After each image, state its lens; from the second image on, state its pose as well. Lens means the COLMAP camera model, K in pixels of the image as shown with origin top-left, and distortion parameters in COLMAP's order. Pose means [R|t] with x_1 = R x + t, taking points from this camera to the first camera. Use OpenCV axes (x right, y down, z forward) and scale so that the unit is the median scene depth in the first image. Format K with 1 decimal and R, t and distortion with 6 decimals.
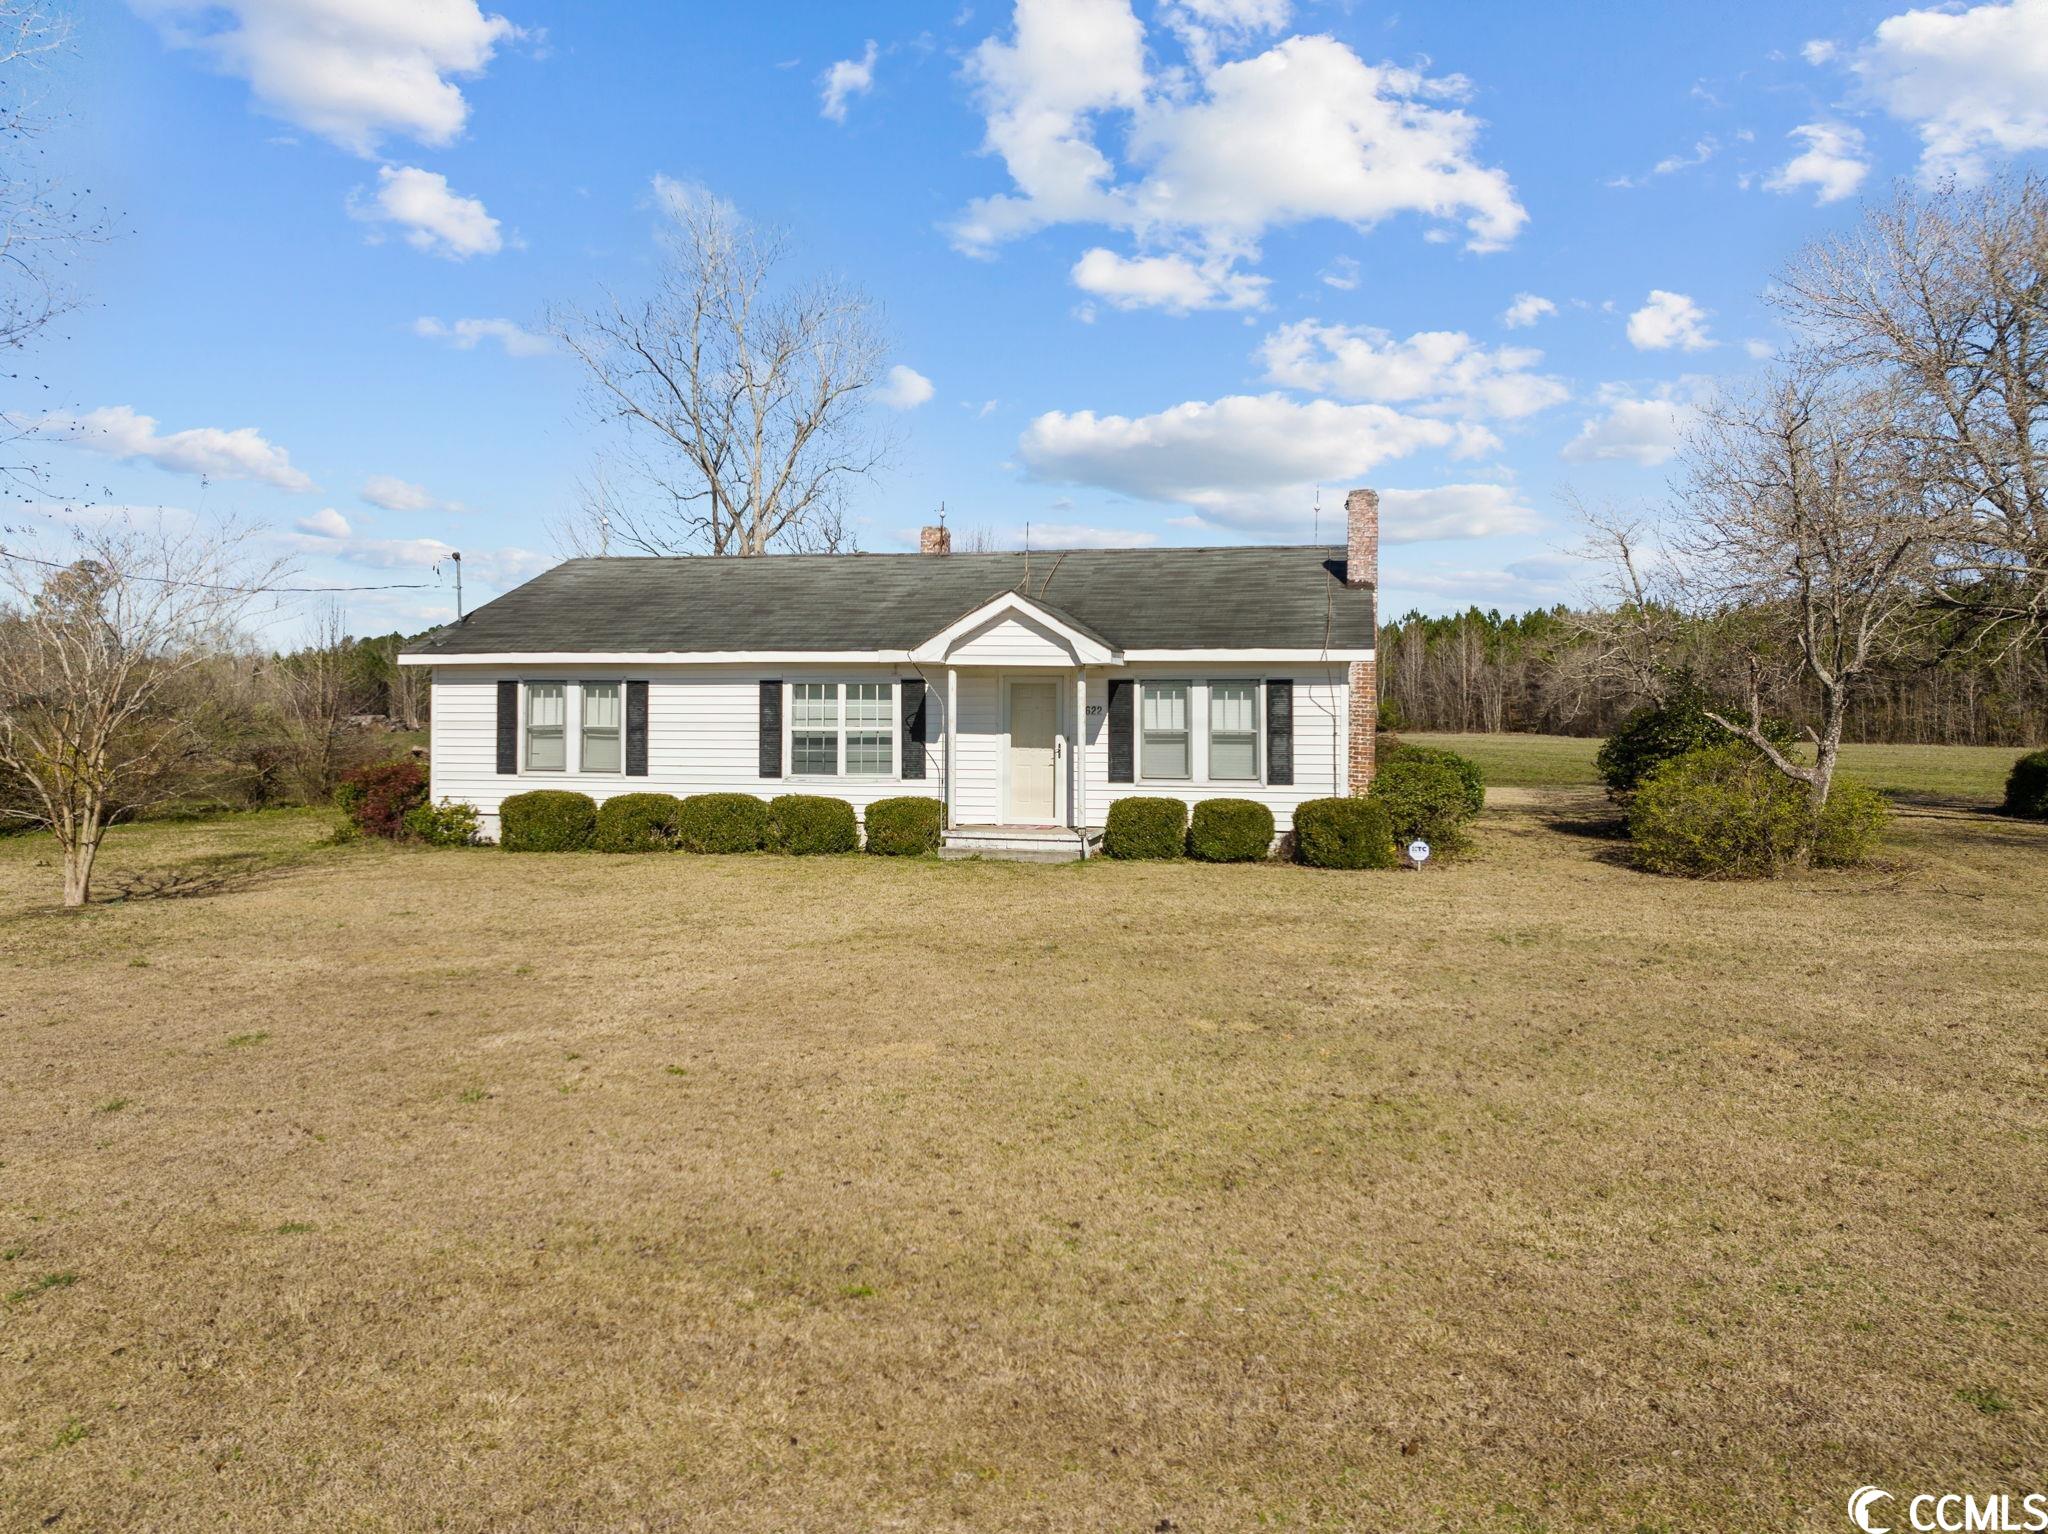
lens RADIAL K [[1428.5, 0, 1044.0], [0, 1428.5, 706.2], [0, 0, 1]] dist [-0.031055, -0.002758]
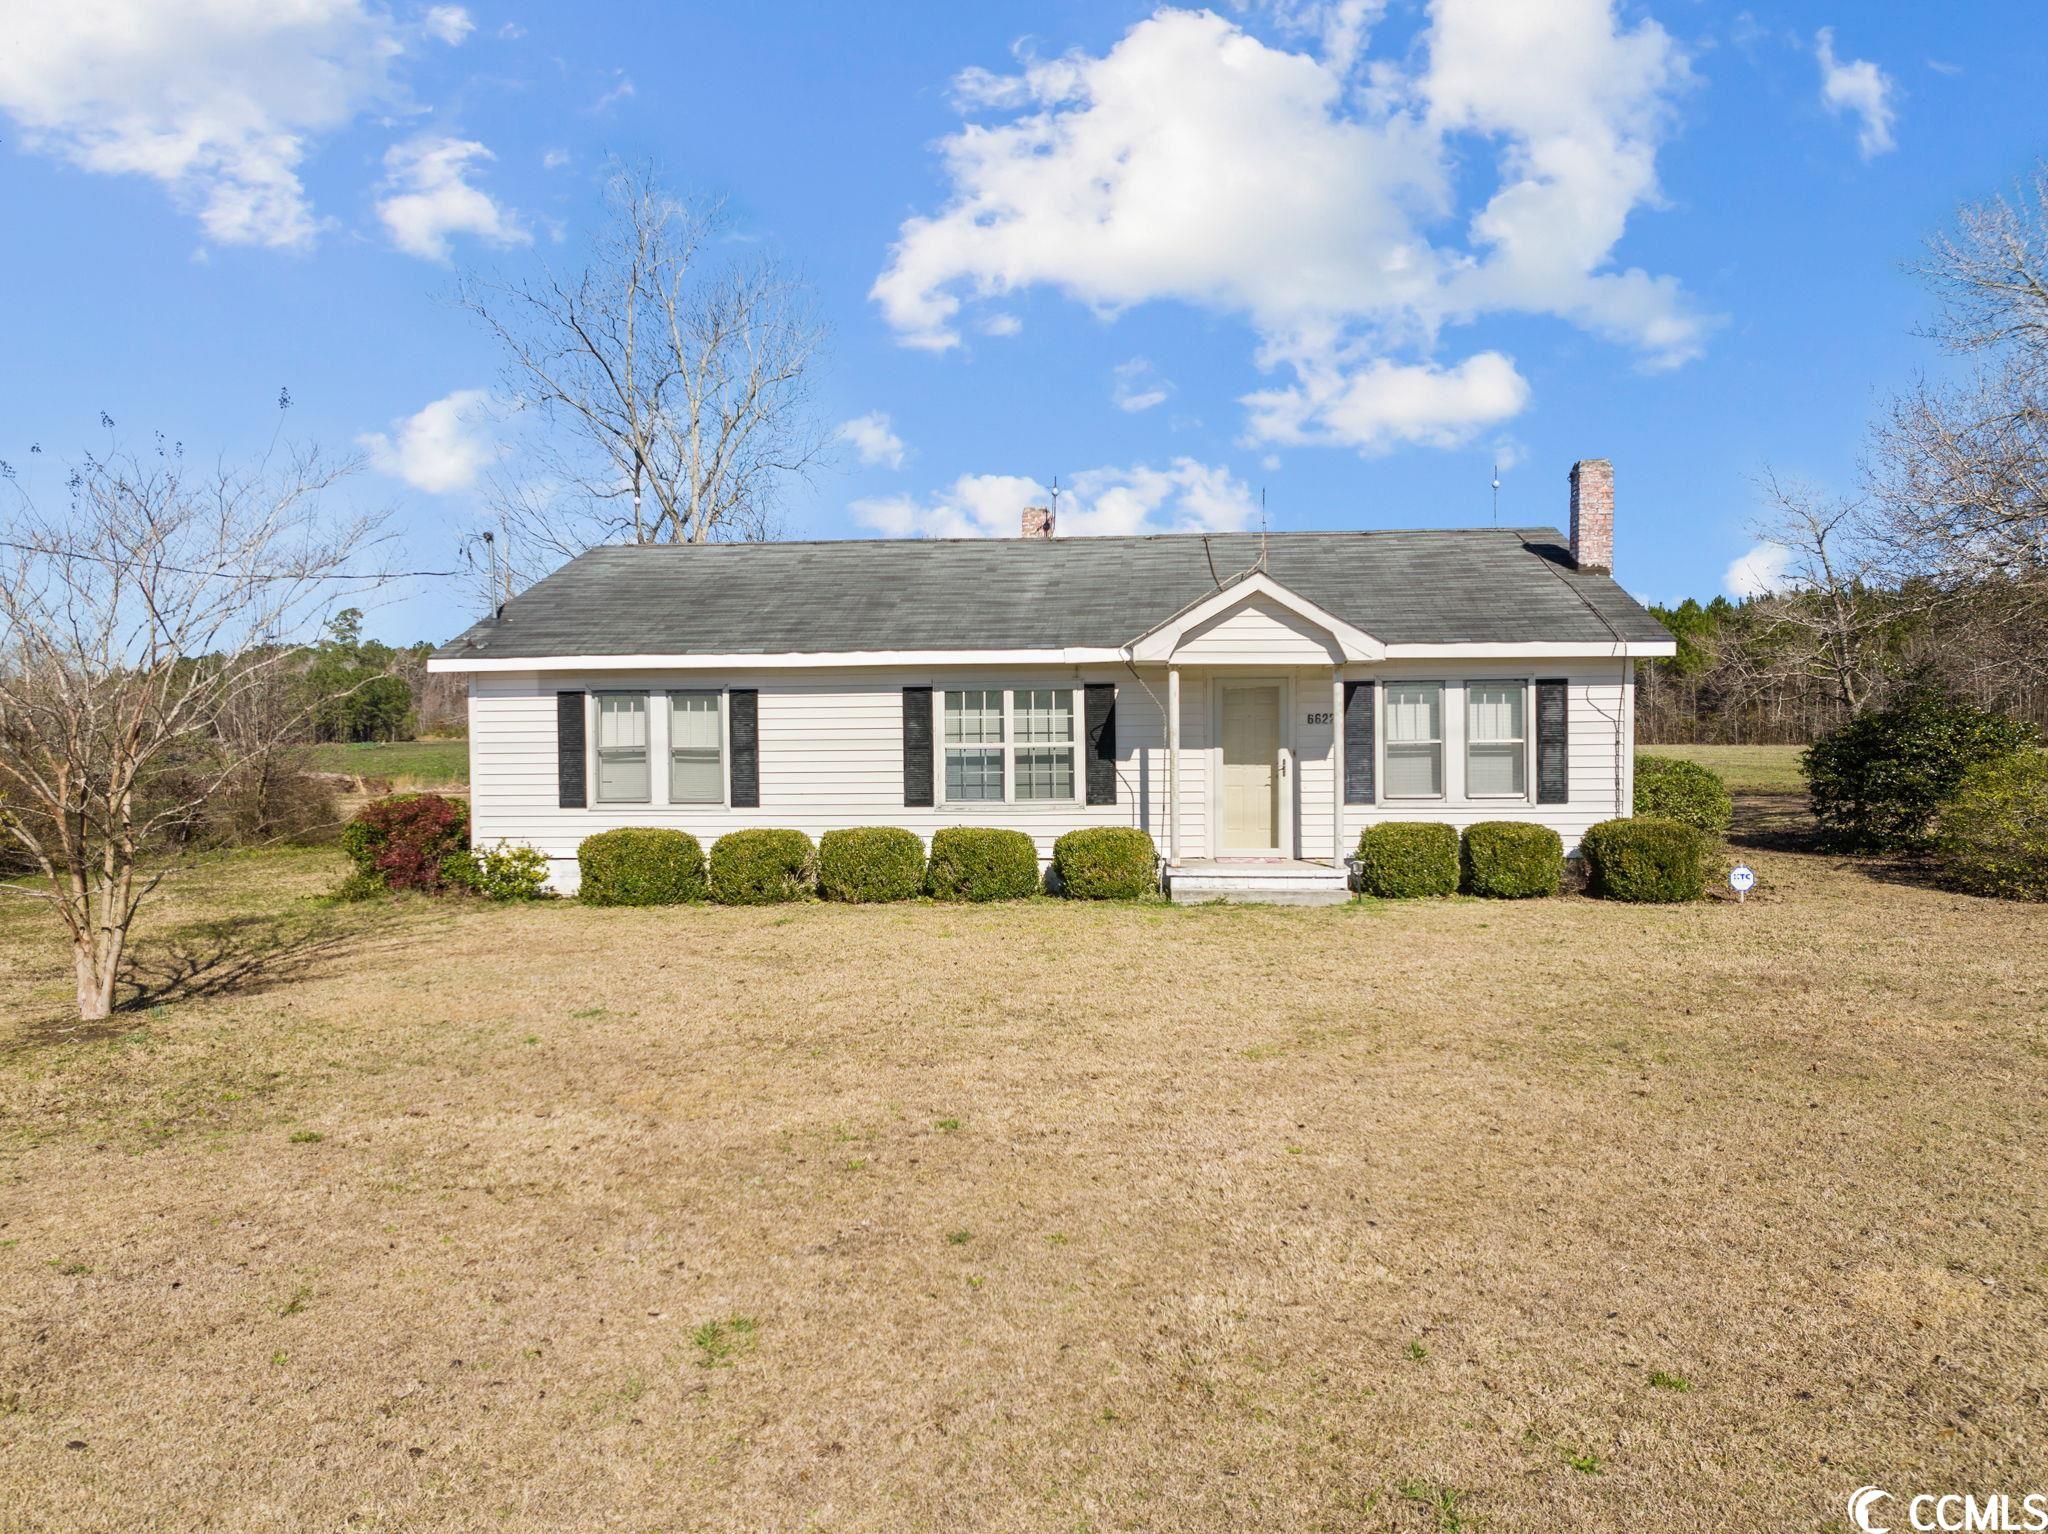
lens RADIAL K [[1427.7, 0, 1069.0], [0, 1427.7, 767.2], [0, 0, 1]] dist [-0.030548, -0.004178]
pose [[0.993830, -0.016708, 0.109648, -0.199487], [0.012960, 0.999310, 0.034810, 0.000423], [-0.110154, -0.033174, 0.993361, 0.184257]]
